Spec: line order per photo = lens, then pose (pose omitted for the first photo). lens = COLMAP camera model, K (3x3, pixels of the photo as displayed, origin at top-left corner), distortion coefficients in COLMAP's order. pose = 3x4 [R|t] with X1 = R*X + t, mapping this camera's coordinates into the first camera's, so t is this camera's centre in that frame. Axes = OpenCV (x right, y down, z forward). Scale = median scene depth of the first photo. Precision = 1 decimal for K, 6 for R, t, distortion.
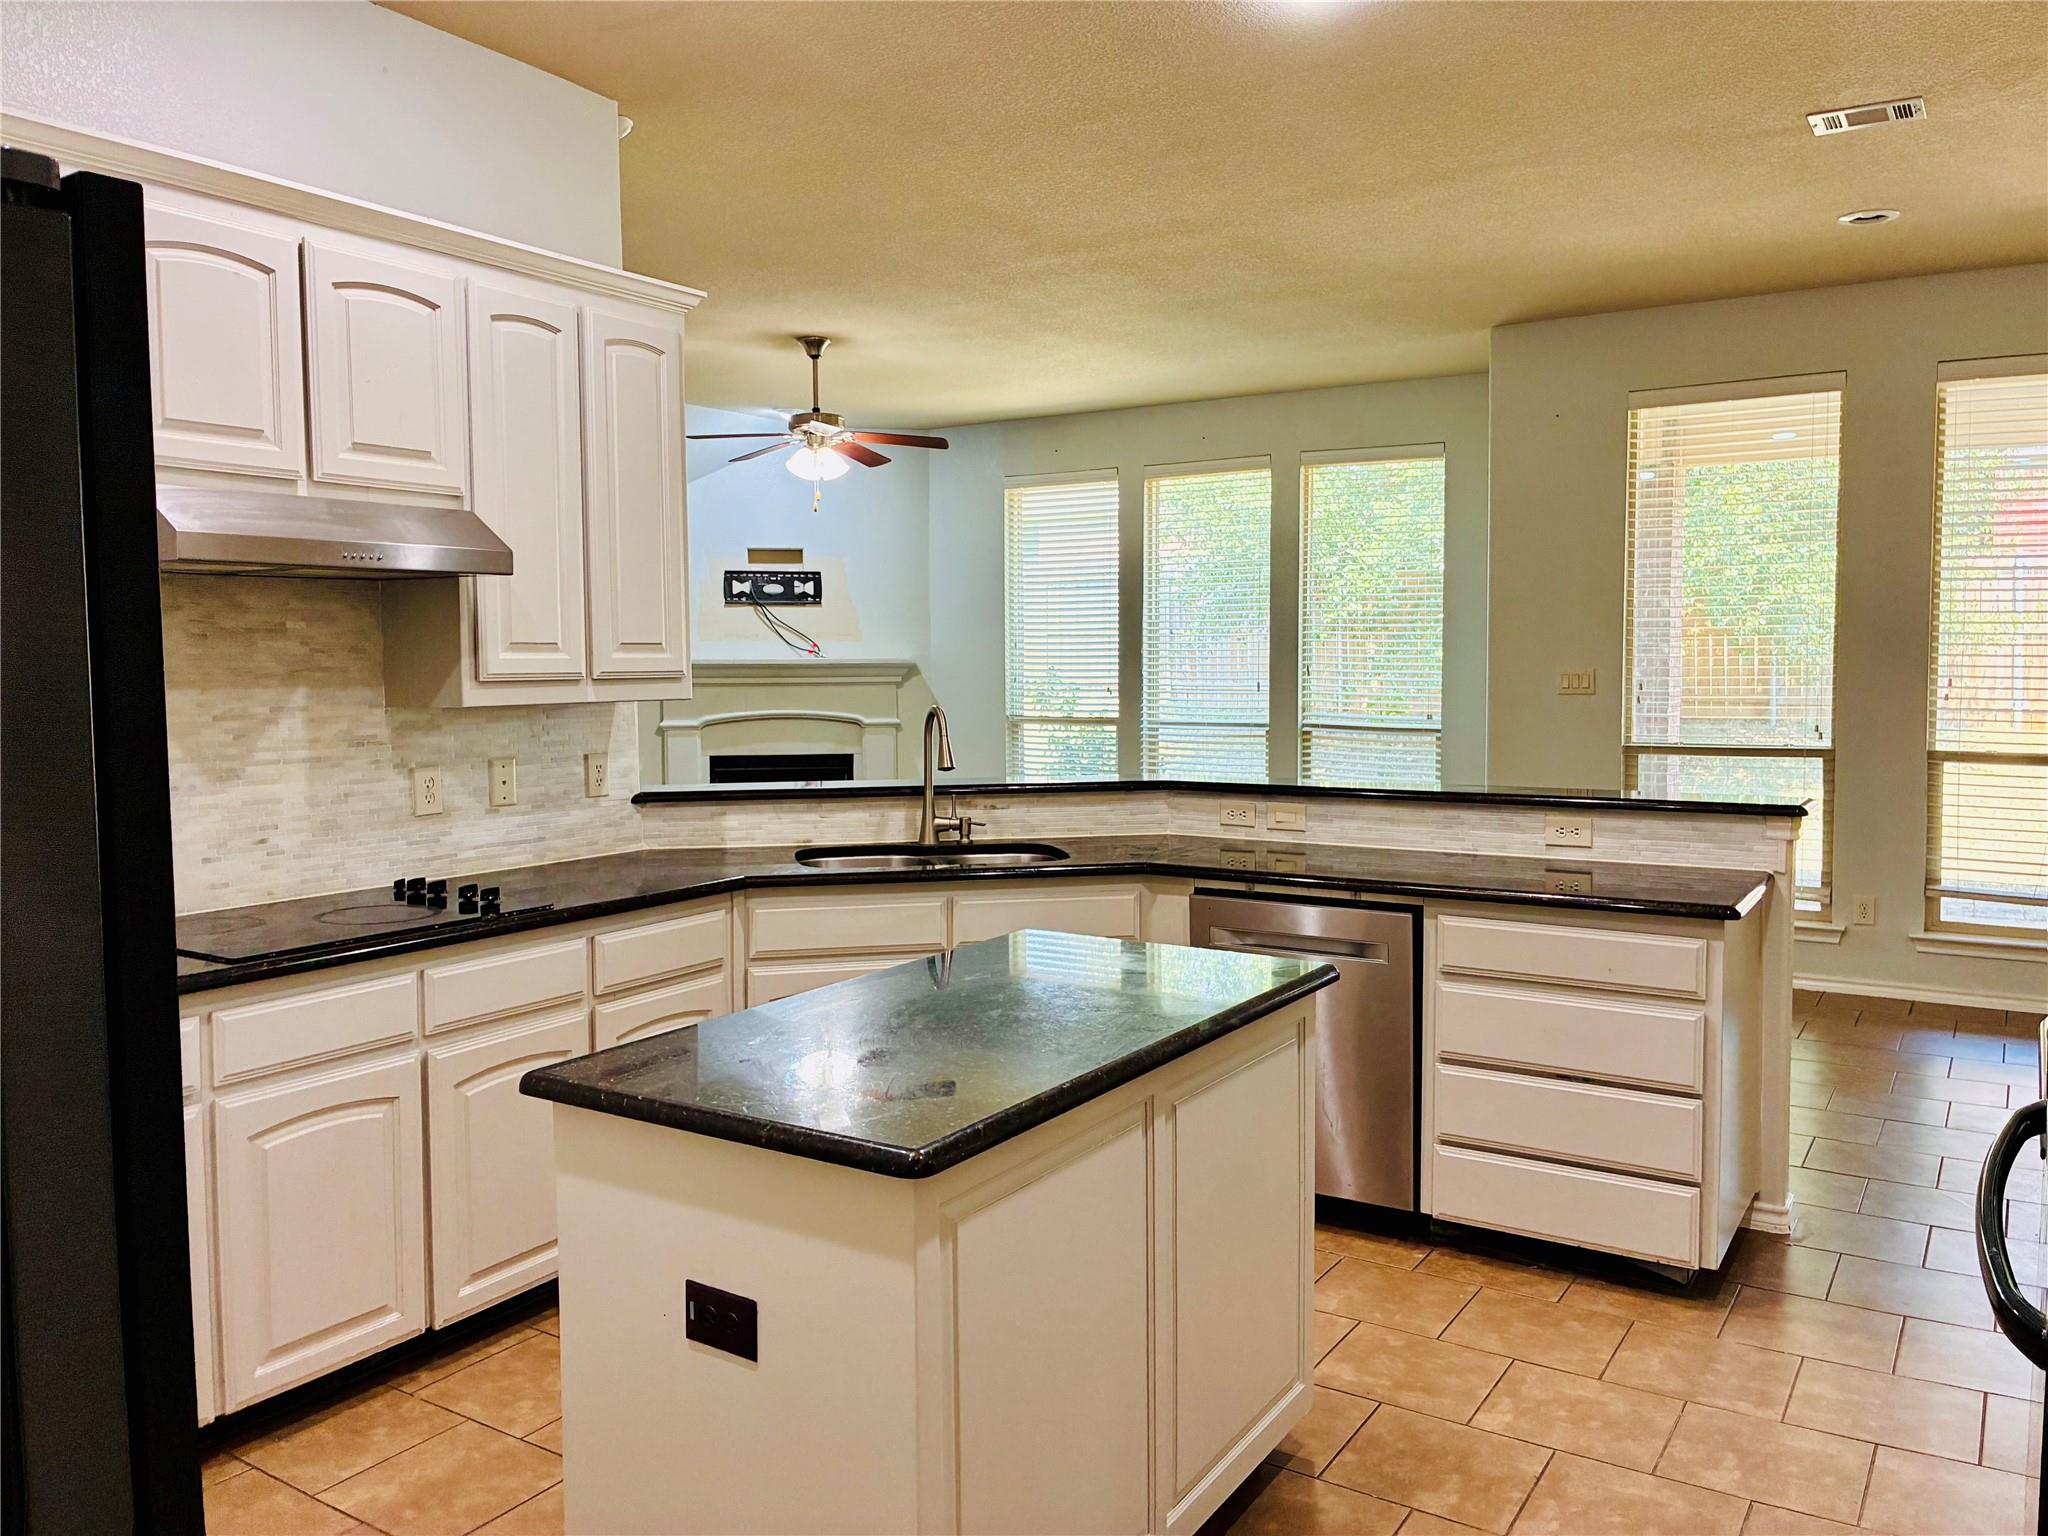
lens RADIAL K [[1537.2, 0, 1024.0], [0, 1537.2, 768.0], [0, 0, 1]] dist [0.056214, -0.004869]
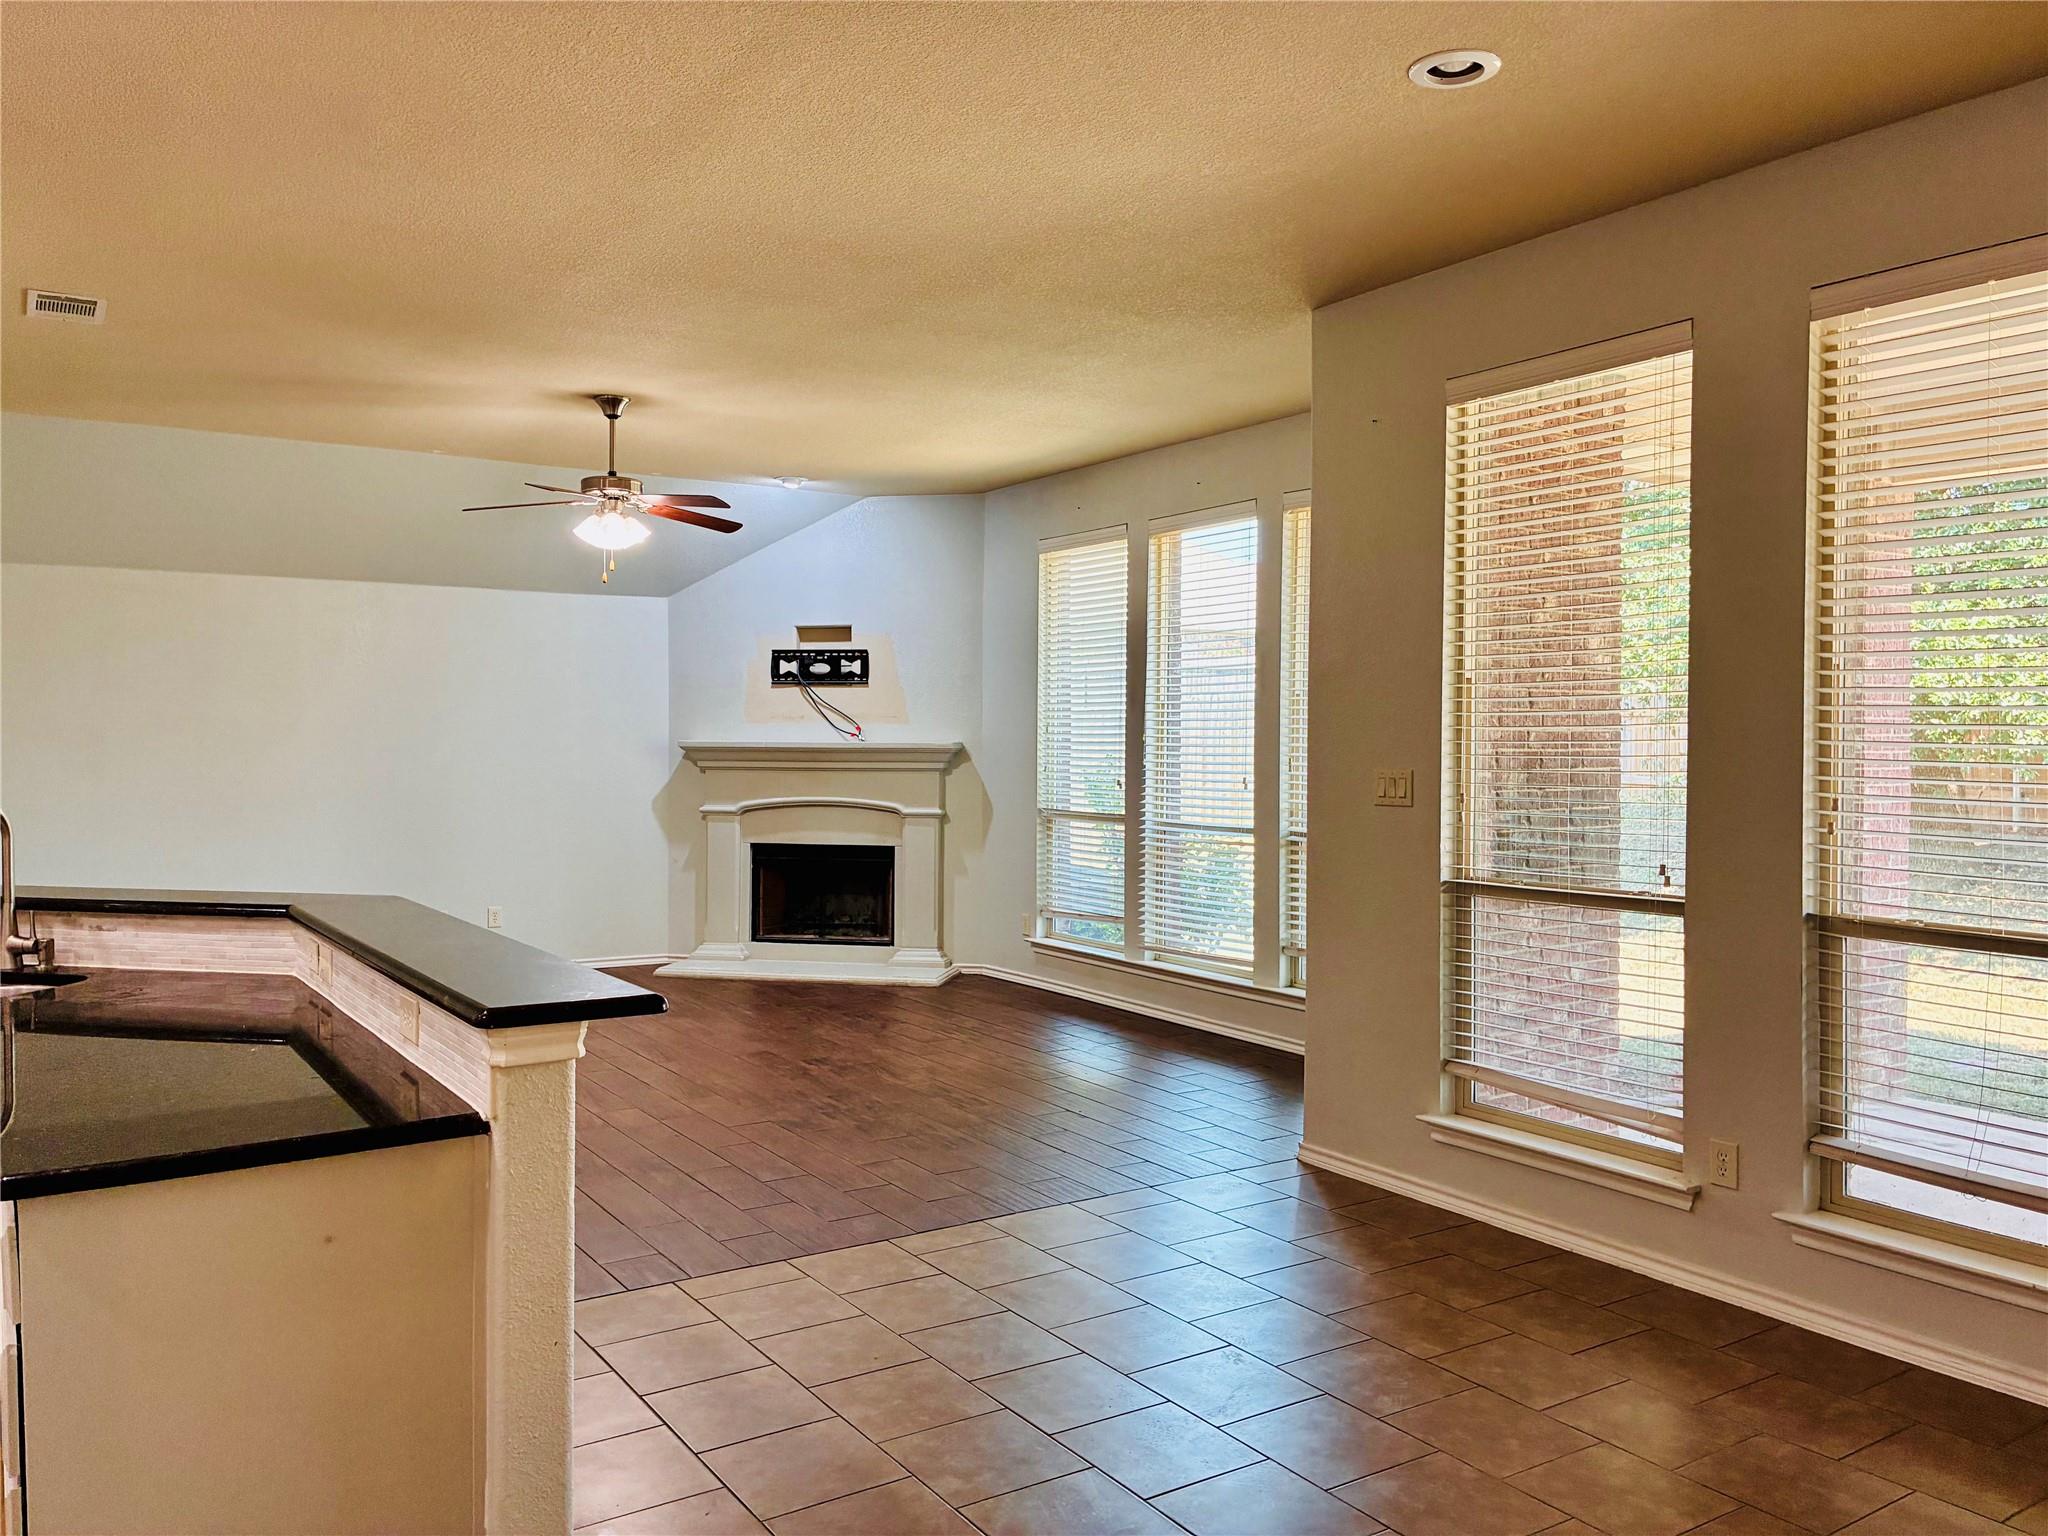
lens RADIAL K [[1537.2, 0, 1024.0], [0, 1537.2, 768.0], [0, 0, 1]] dist [0.056214, -0.004869]
pose [[0.911085, 0.017798, -0.411833, 0.342786], [-0.039526, 0.998236, -0.044304, -0.018584], [0.410318, 0.056643, 0.910182, 0.197117]]
